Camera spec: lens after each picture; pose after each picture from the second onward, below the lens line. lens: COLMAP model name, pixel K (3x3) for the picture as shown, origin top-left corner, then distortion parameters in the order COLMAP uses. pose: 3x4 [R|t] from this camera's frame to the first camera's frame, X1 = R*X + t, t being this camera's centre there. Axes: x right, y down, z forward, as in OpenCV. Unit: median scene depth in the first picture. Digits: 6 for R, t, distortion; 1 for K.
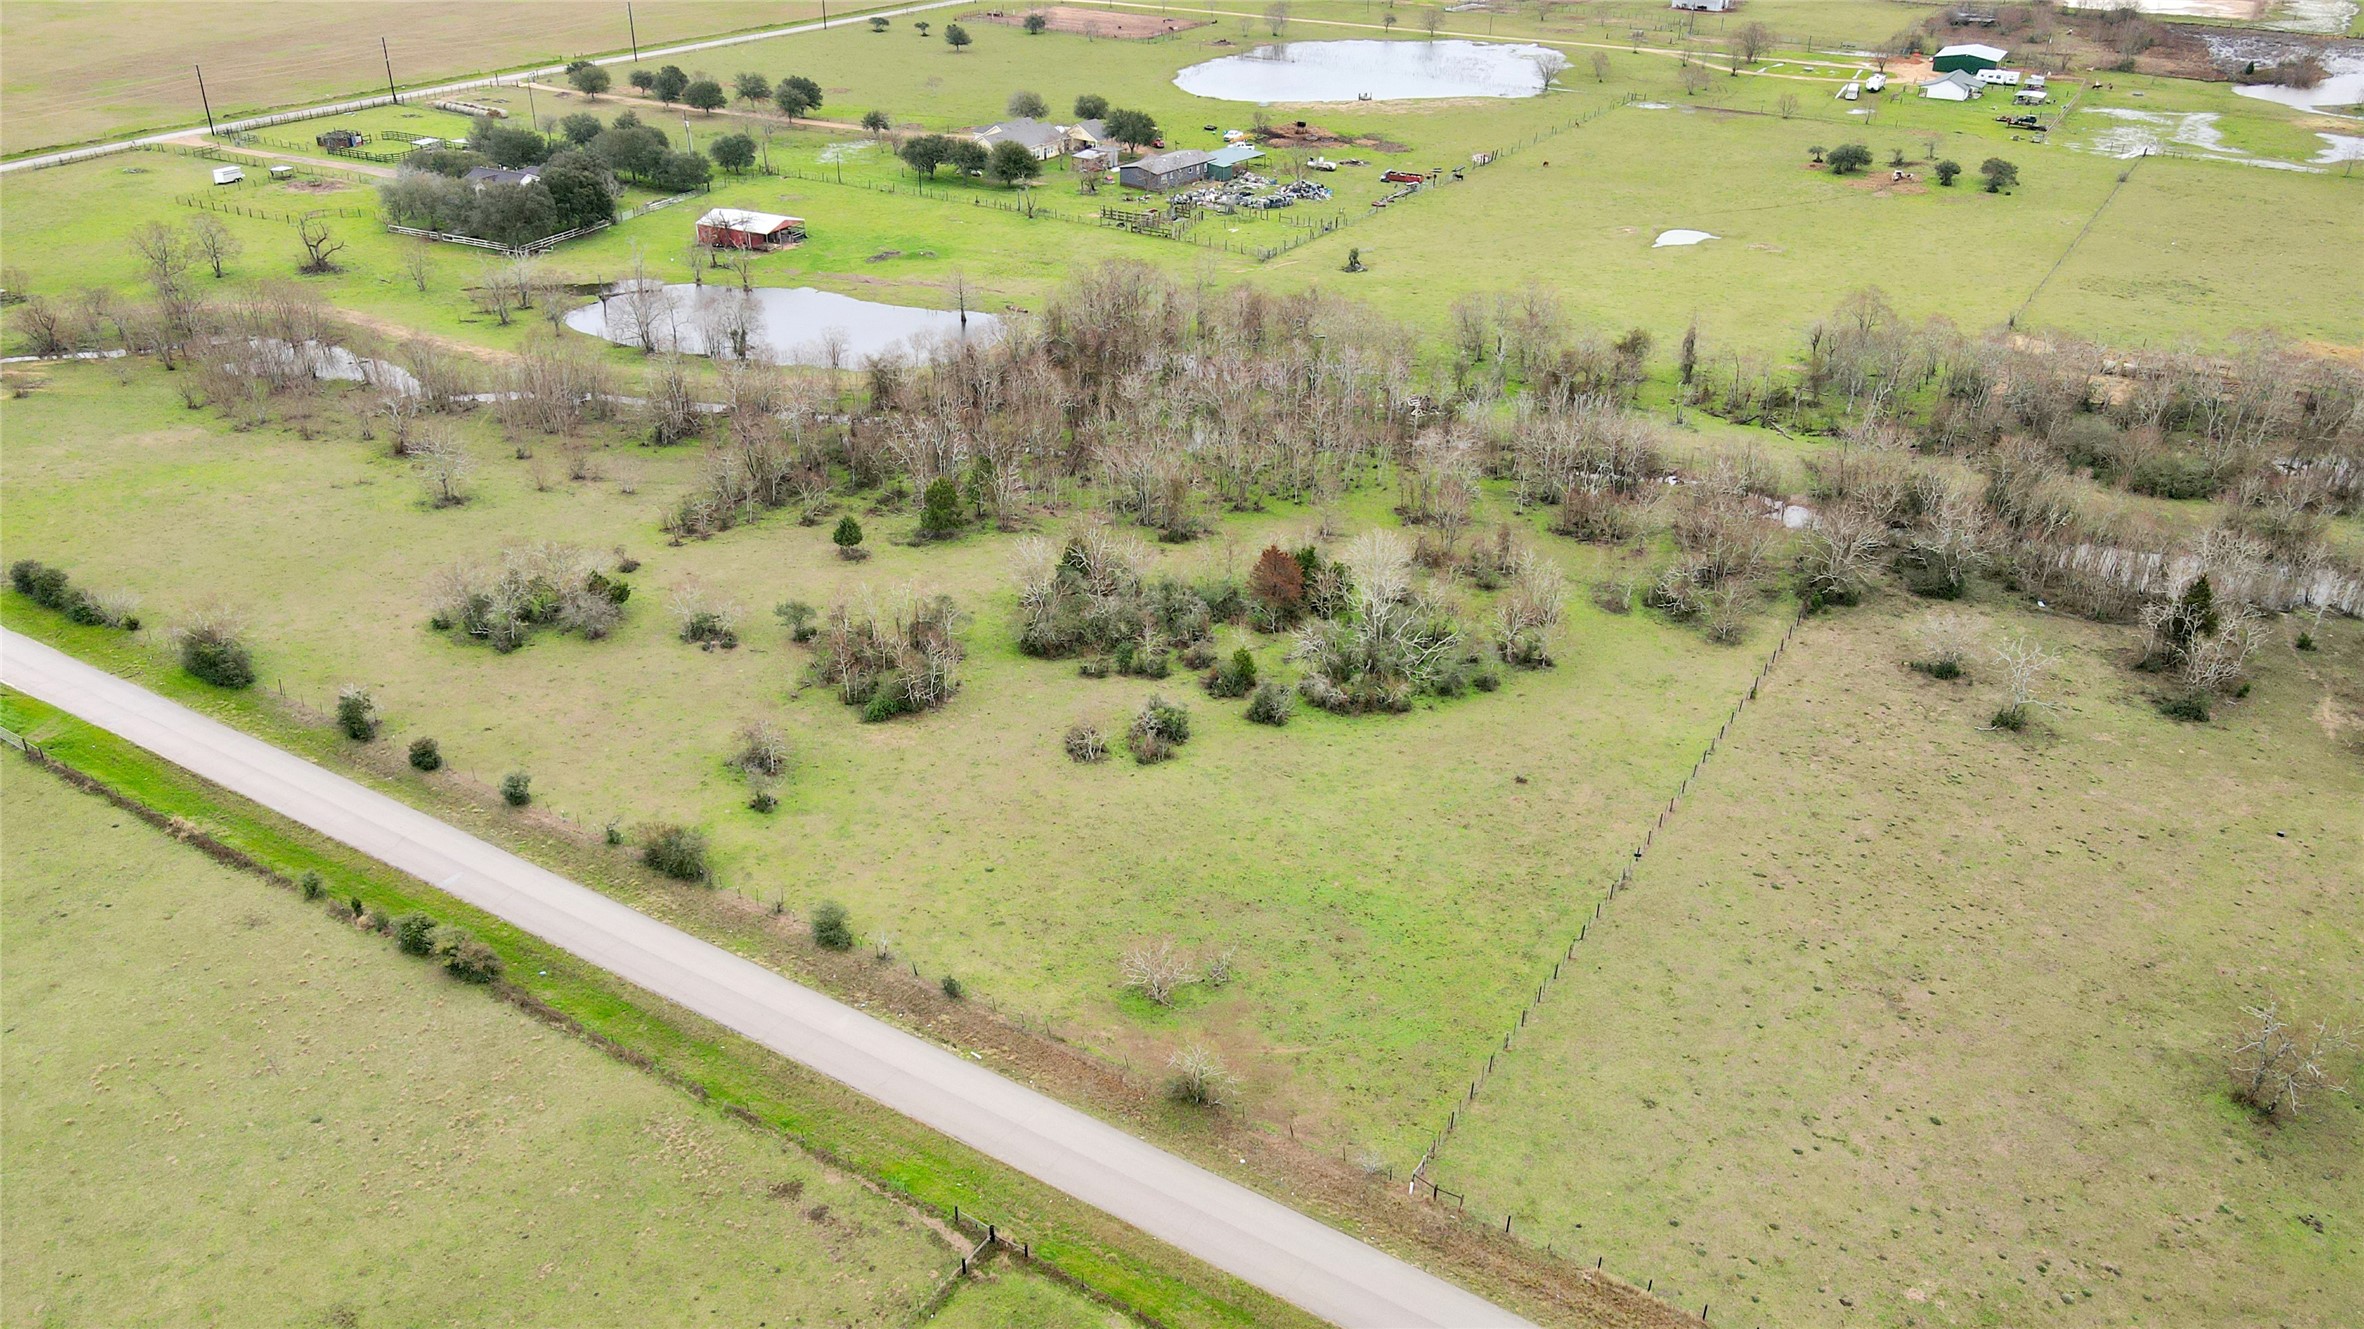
lens RADIAL K [[1747.2, 0, 1172.6], [0, 1747.2, 680.6], [0, 0, 1]] dist [-0.001207, 0.026483]
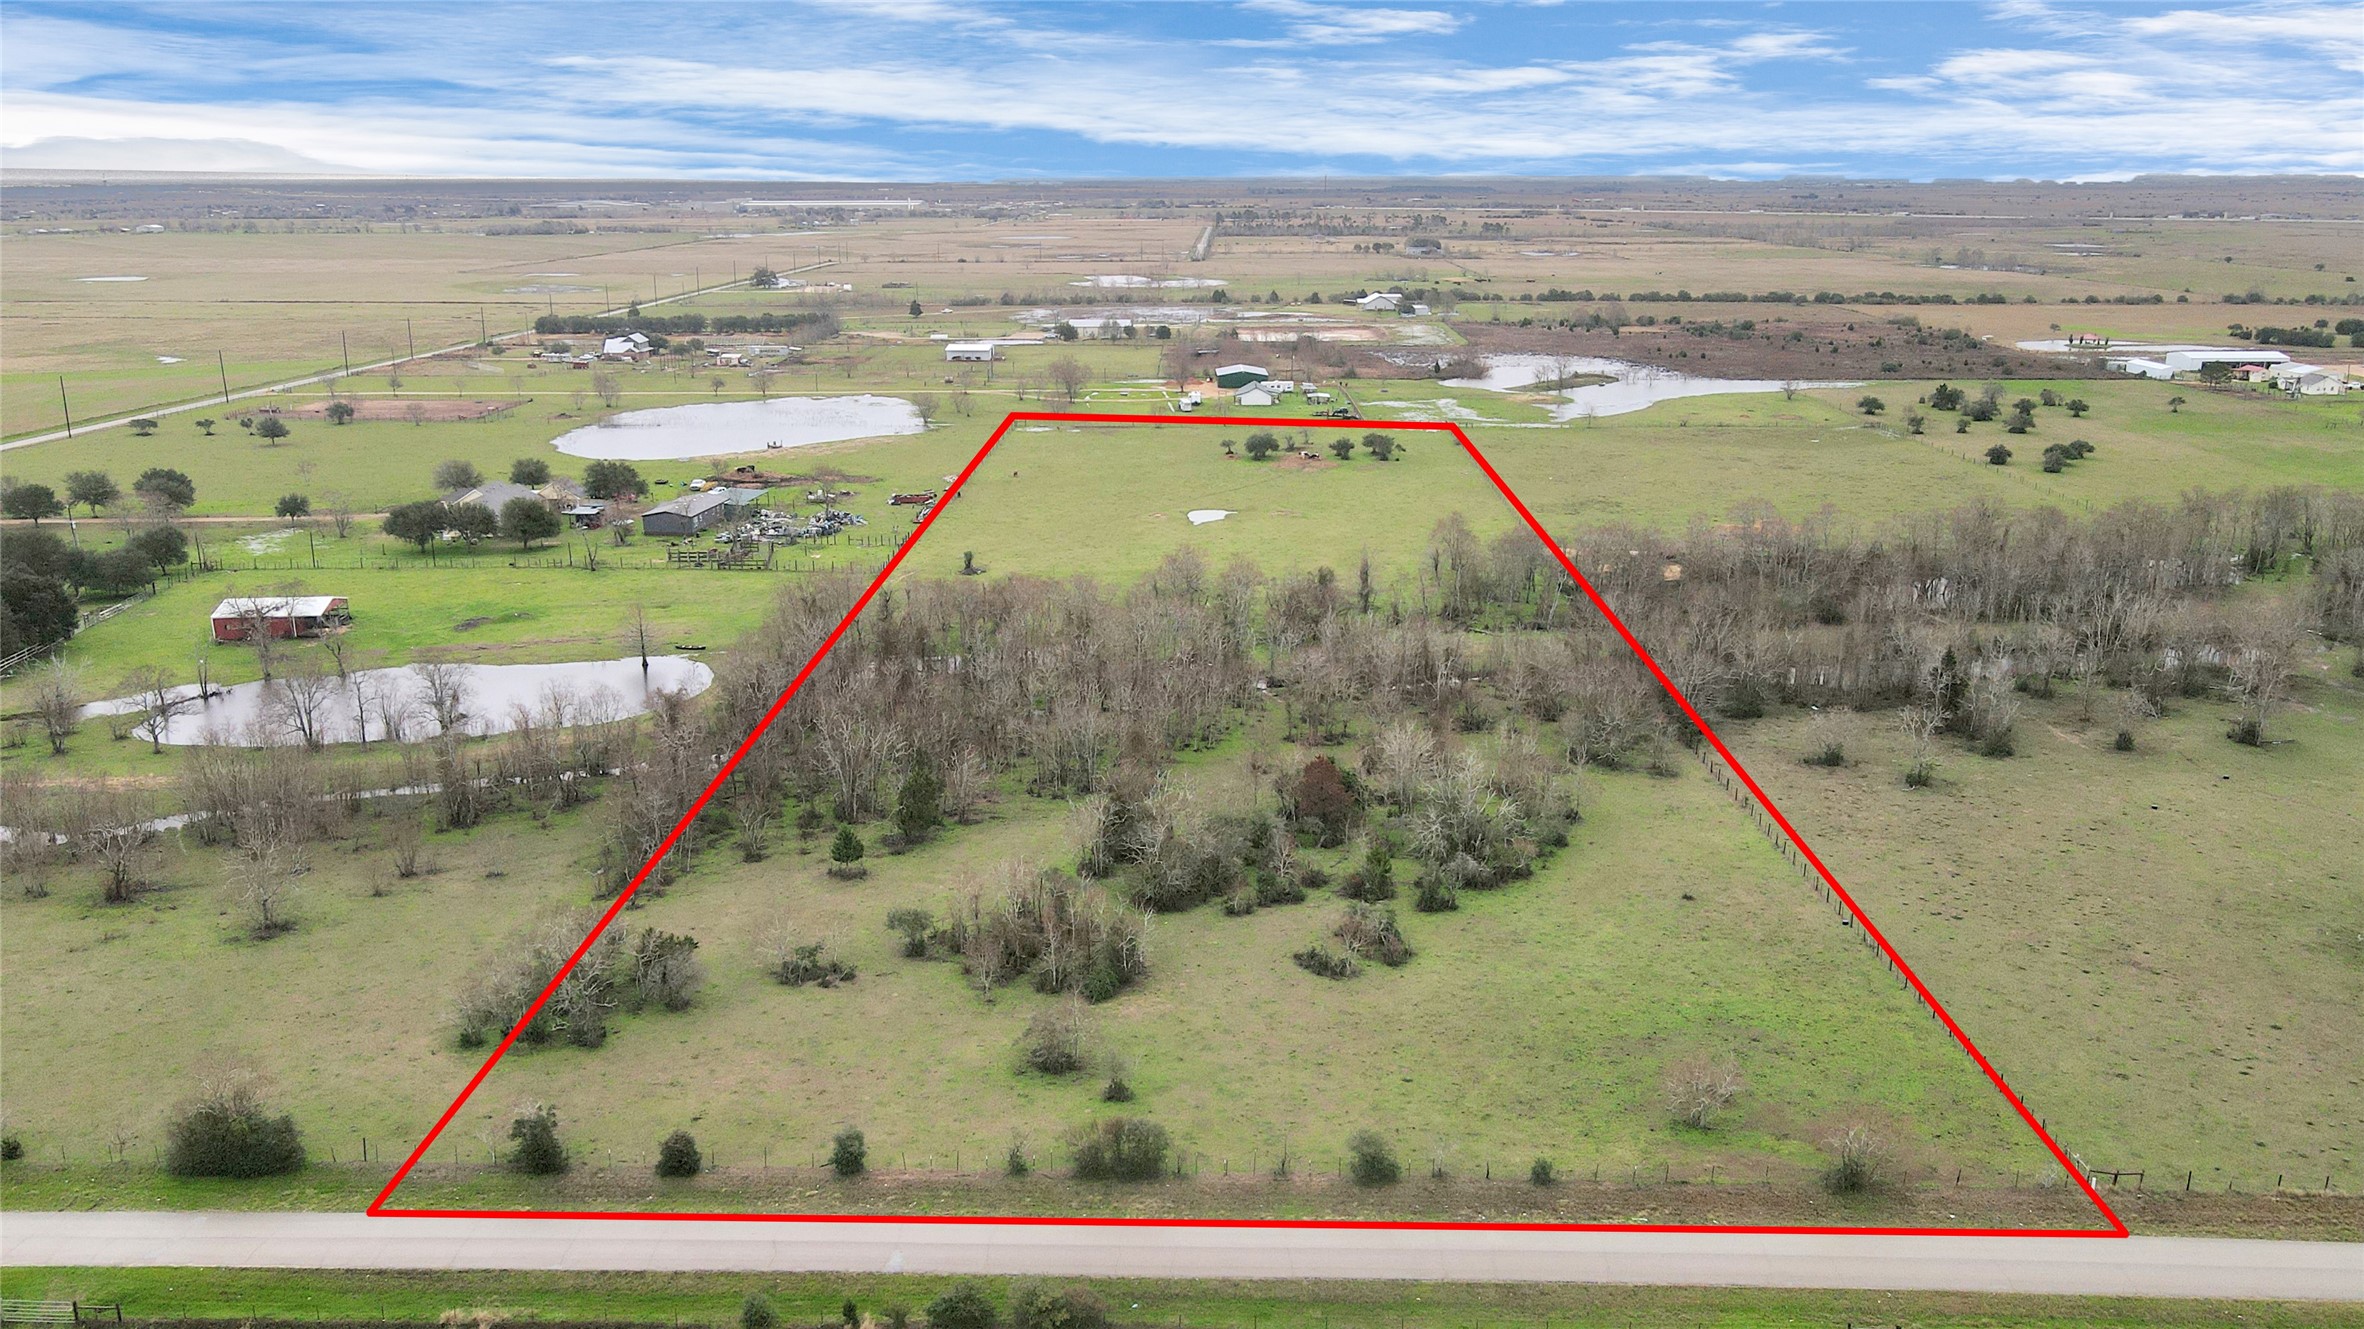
lens RADIAL K [[1773.3, 0, 1173.1], [0, 1773.3, 666.8], [0, 0, 1]] dist [-0.006100, 0.040374]
pose [[0.862346, -0.146744, 0.484588, -0.558193], [0.250596, 0.955334, -0.156650, 0.011677], [-0.439956, 0.256522, 0.860602, 0.156018]]
